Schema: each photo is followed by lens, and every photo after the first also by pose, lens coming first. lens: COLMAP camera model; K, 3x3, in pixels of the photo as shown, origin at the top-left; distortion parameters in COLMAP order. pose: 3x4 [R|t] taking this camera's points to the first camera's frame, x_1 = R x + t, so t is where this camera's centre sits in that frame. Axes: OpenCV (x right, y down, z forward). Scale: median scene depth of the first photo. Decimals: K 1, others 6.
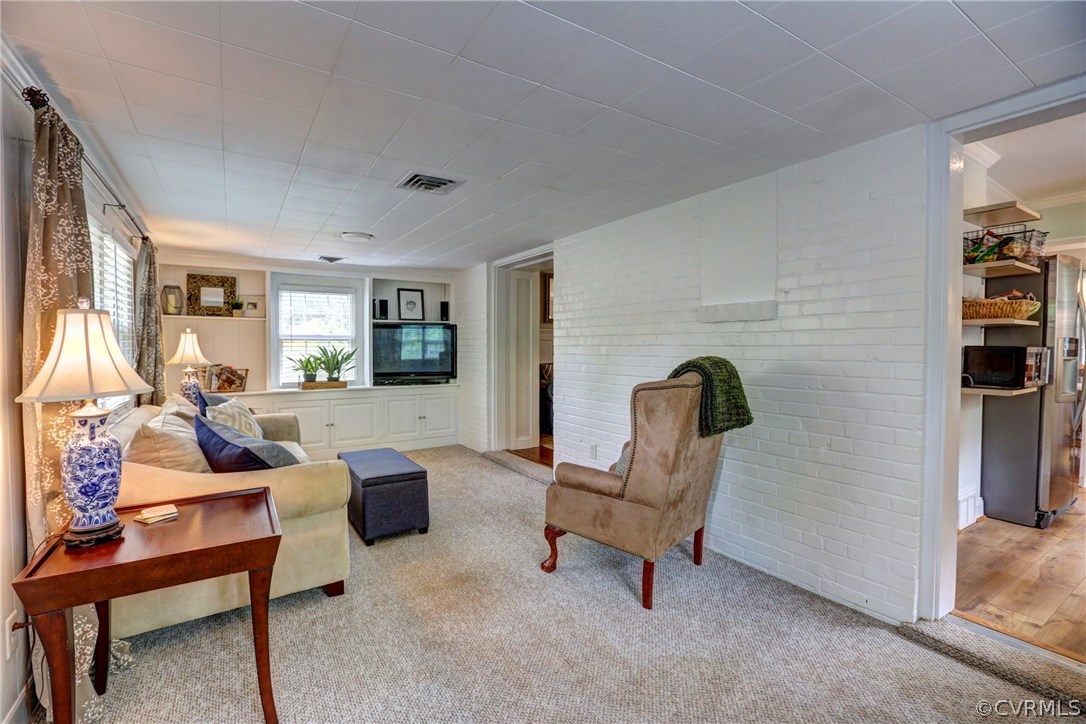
lens RADIAL K [[495.9, 0, 544.0], [0, 495.9, 358.5], [0, 0, 1]] dist [-0.057227, 0.021674]
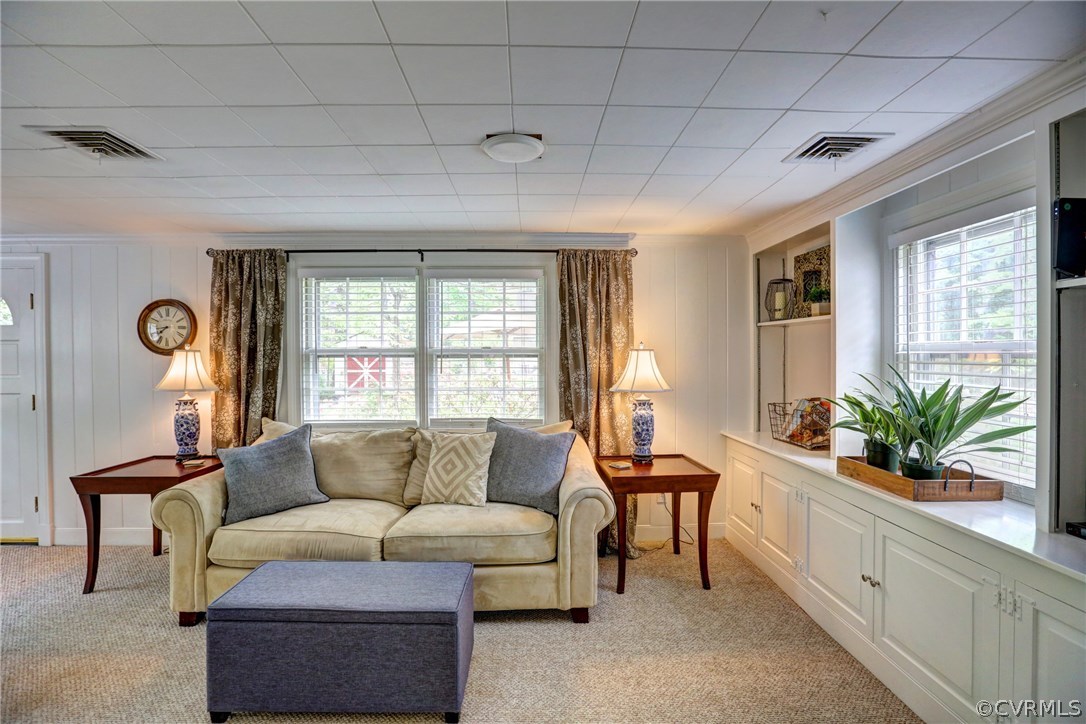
lens RADIAL K [[495.9, 0, 544.0], [0, 495.9, 358.5], [0, 0, 1]] dist [-0.057227, 0.021674]
pose [[-0.515193, 0.008615, -0.857031, 0.010273], [-0.018018, 0.999620, 0.020880, -0.042266], [0.856885, 0.026199, -0.514842, 1.020604]]
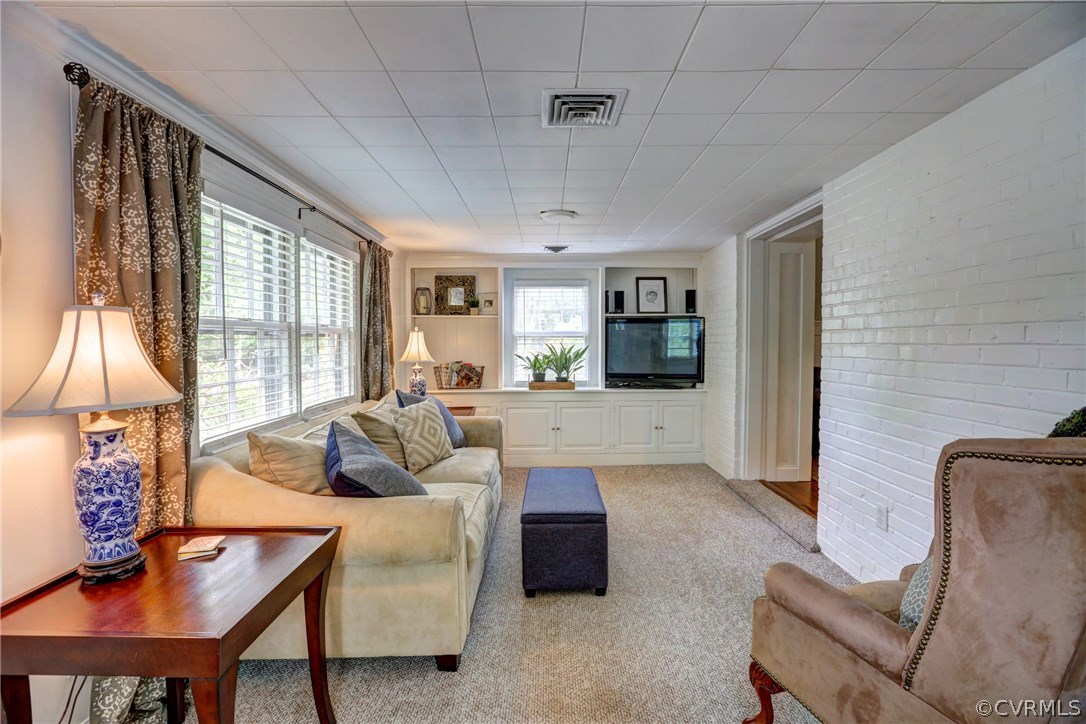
lens RADIAL K [[495.9, 0, 544.0], [0, 495.9, 358.5], [0, 0, 1]] dist [-0.057227, 0.021674]
pose [[0.840490, 0.015618, -0.541602, 0.052442], [-0.011048, 0.999871, 0.011689, -0.008242], [0.541714, -0.003841, 0.840554, 0.209997]]
